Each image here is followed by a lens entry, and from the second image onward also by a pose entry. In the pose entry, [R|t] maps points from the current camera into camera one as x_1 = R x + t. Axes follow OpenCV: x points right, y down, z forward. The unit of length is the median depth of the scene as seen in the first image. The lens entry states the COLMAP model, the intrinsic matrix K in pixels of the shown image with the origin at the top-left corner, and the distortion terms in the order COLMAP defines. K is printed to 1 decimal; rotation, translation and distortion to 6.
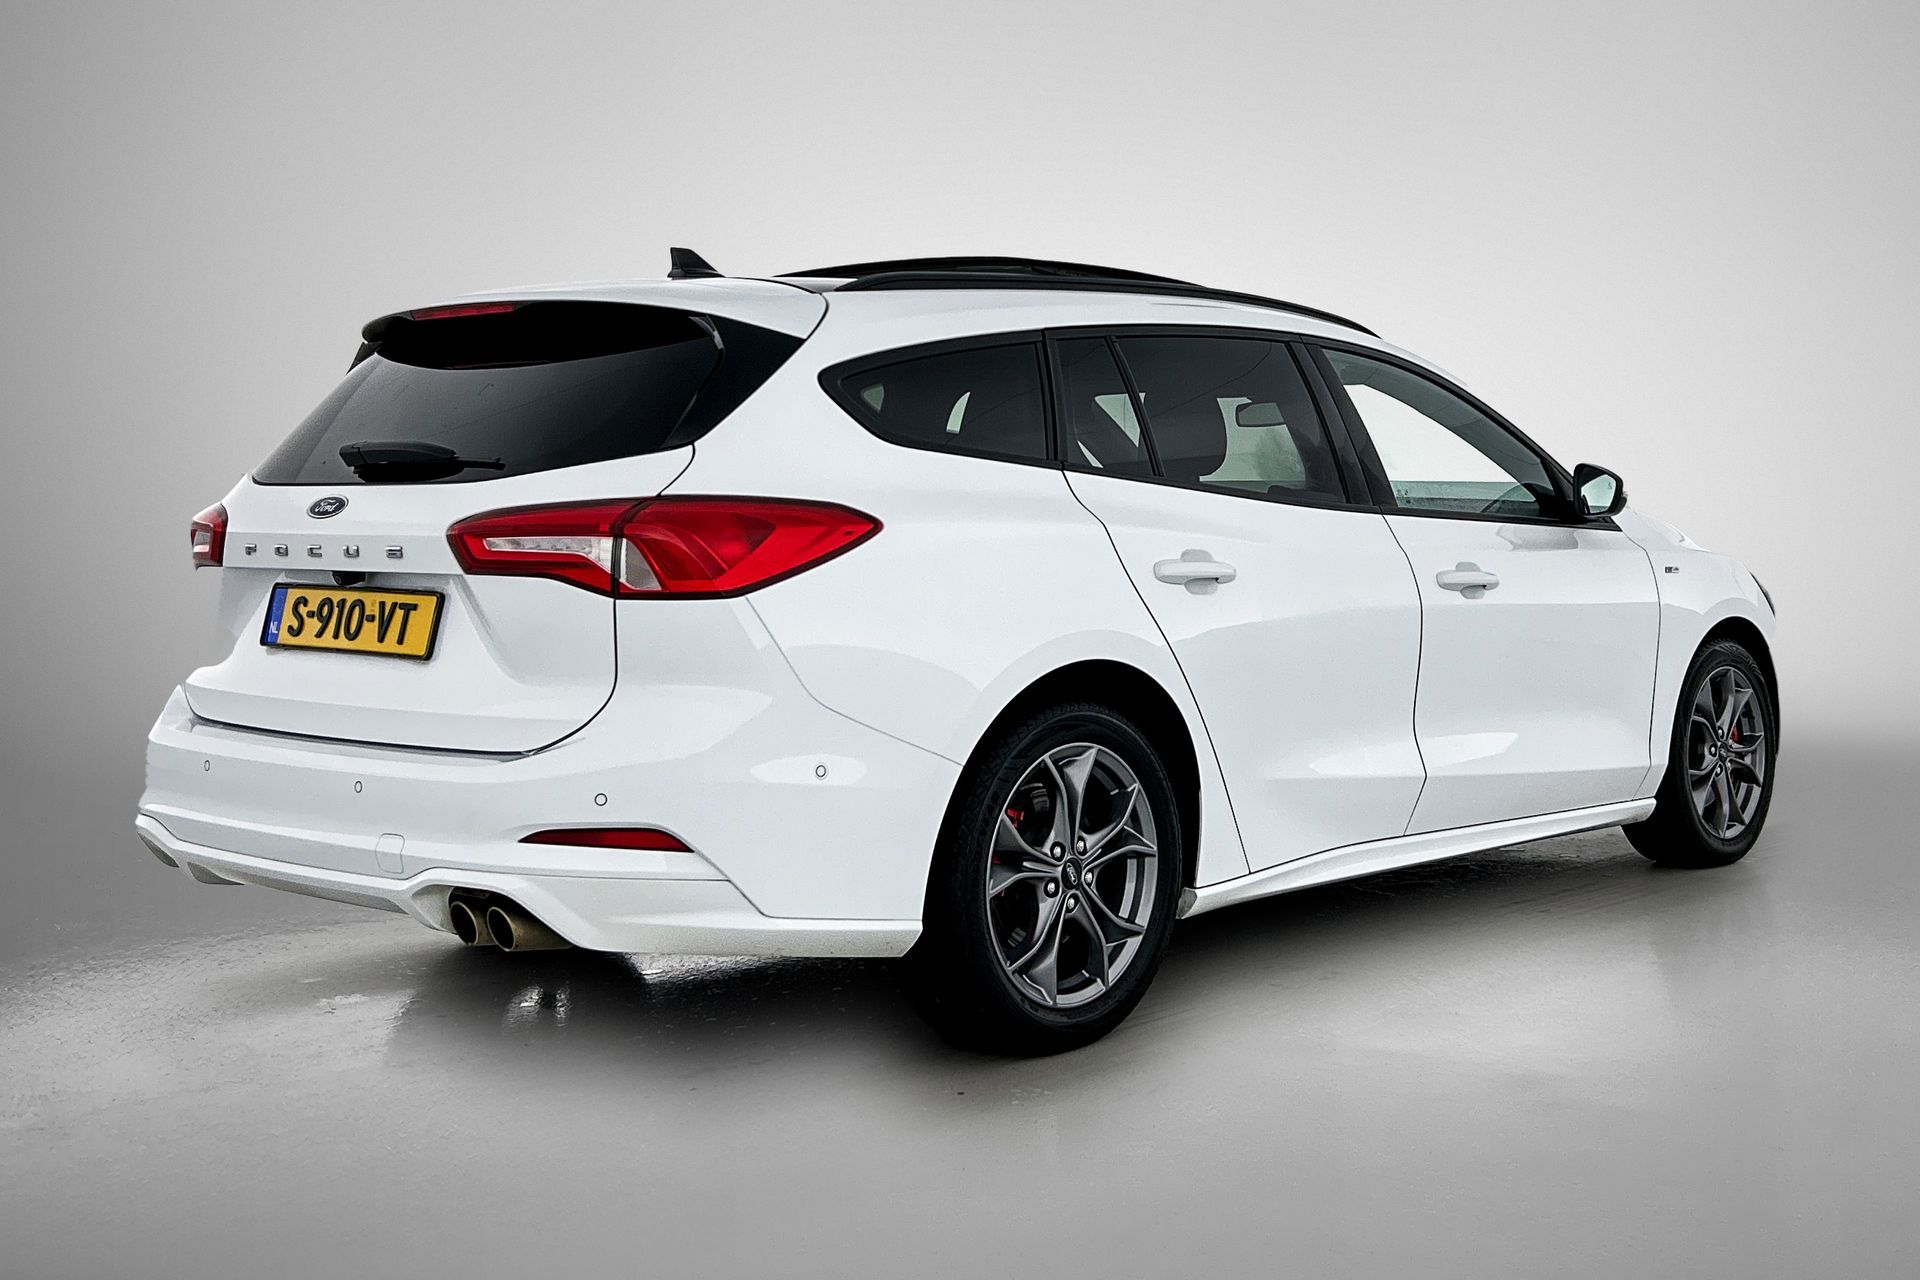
lens RADIAL K [[1438.8, 0, 960.0], [0, 1438.8, 640.0], [0, 0, 1]] dist [0.003260, 0.000602]
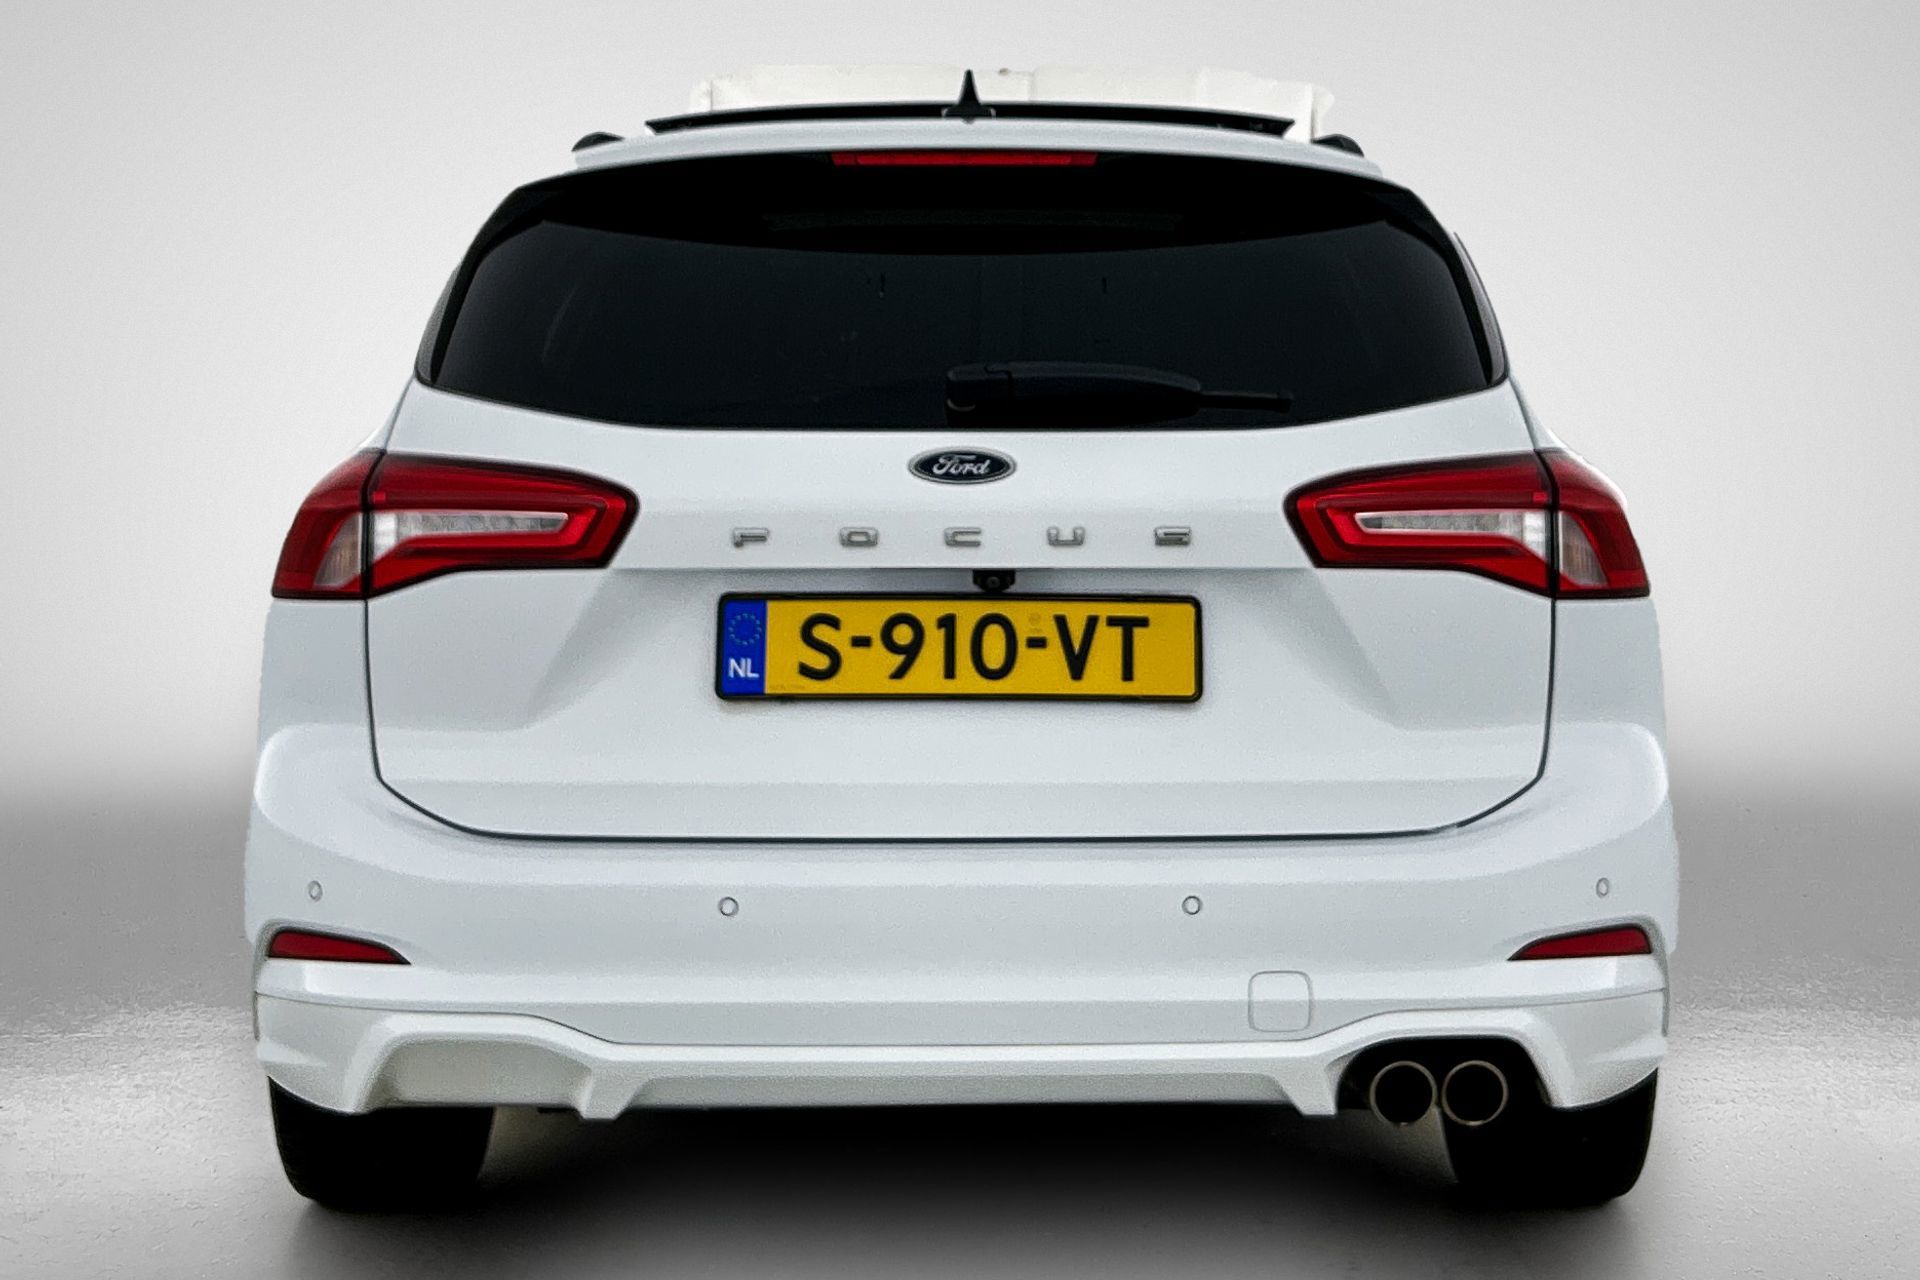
lens RADIAL K [[1499.7, 0, 960.0], [0, 1499.7, 640.0], [0, 0, 1]] dist [-0.007743, -0.001083]
pose [[0.871225, -0.053660, 0.487942, -0.751462], [0.043762, 0.998540, 0.031675, -0.038351], [-0.488929, -0.006242, 0.872301, 0.440478]]
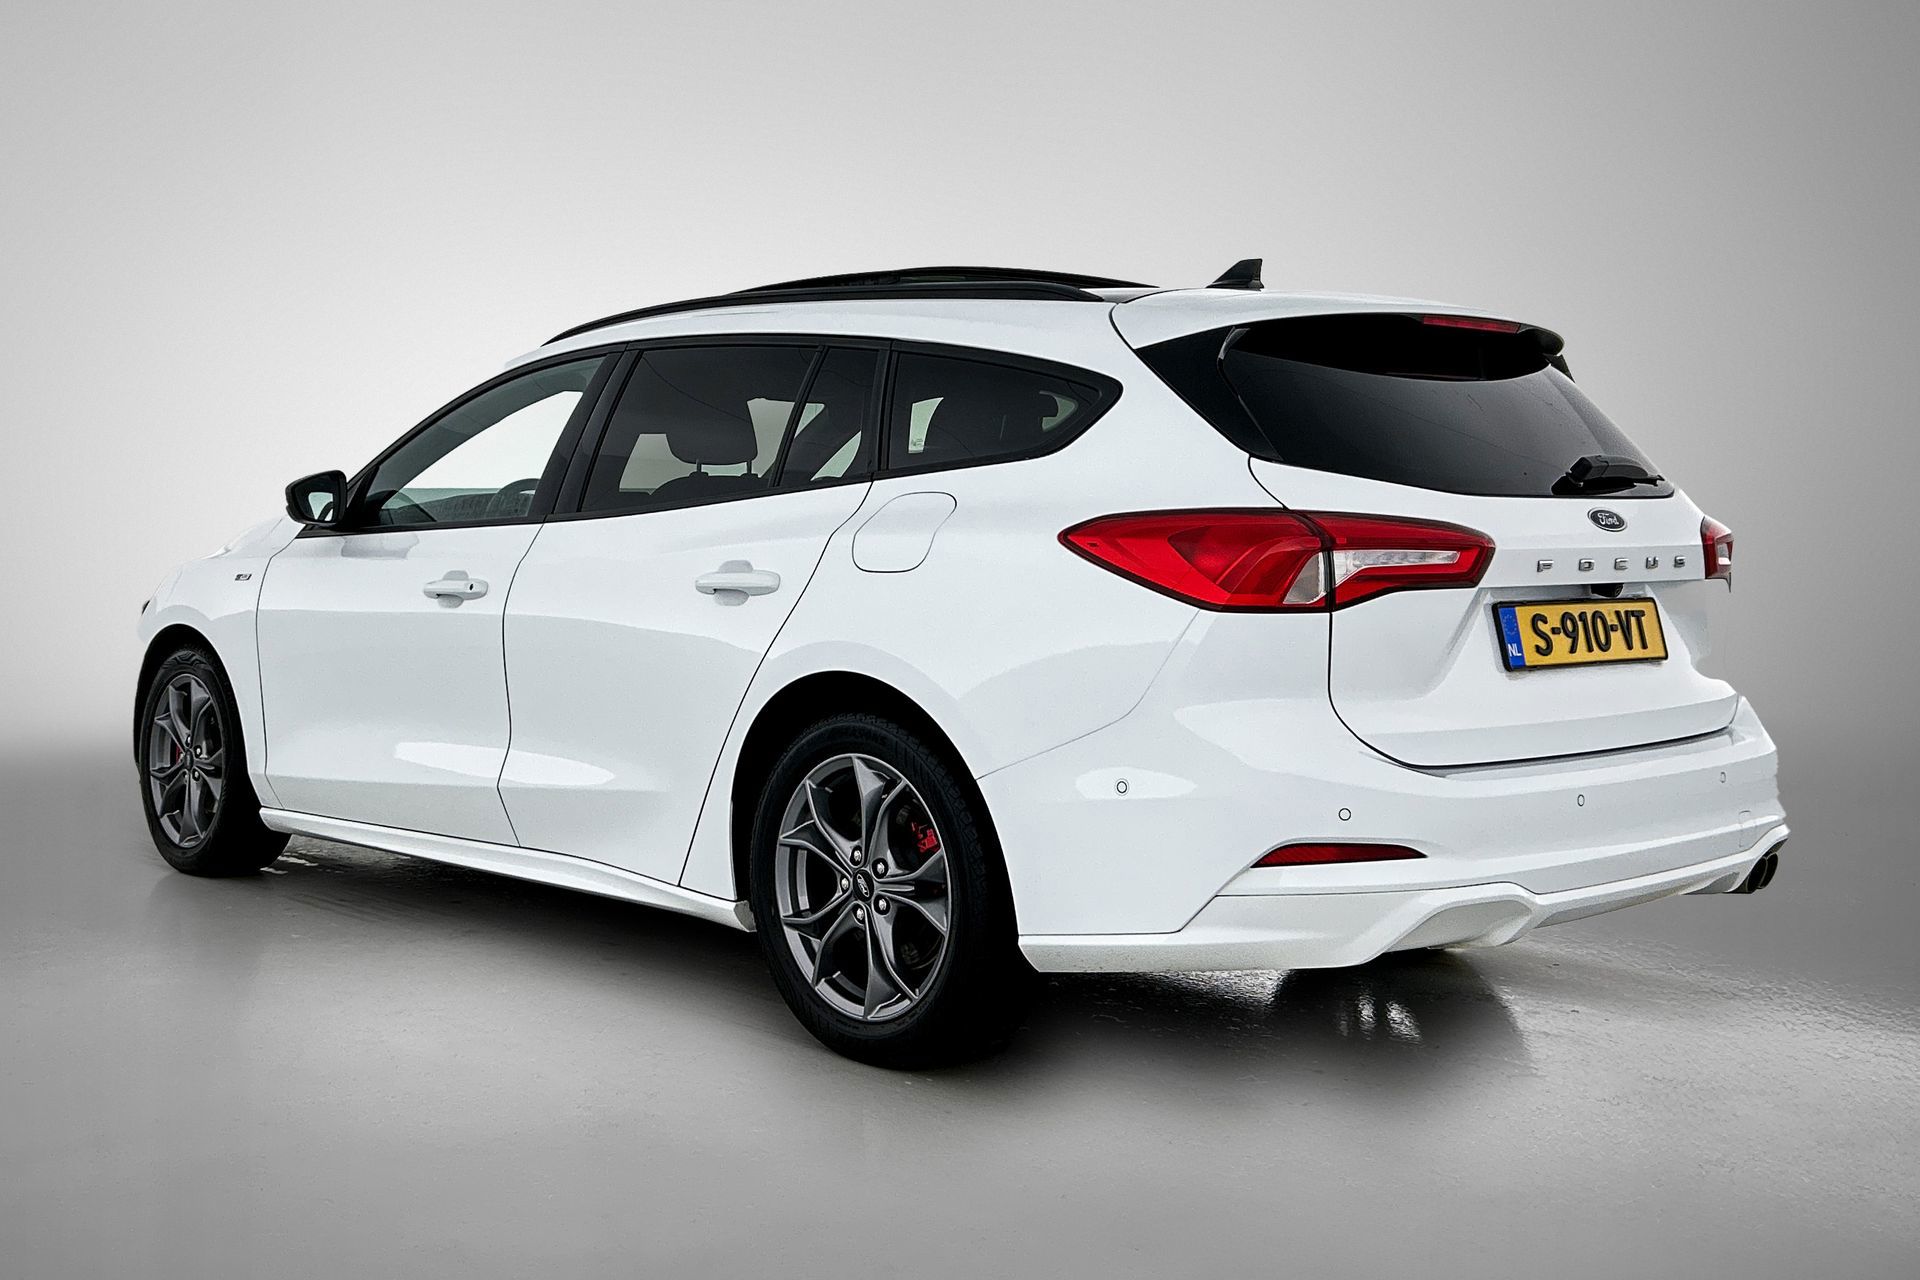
lens RADIAL K [[1499.7, 0, 960.0], [0, 1499.7, 640.0], [0, 0, 1]] dist [-0.007743, -0.001083]
pose [[0.507453, -0.067643, 0.859020, -1.562533], [0.078522, 0.996396, 0.032075, -0.077485], [-0.858094, 0.051175, 0.510936, 0.858090]]
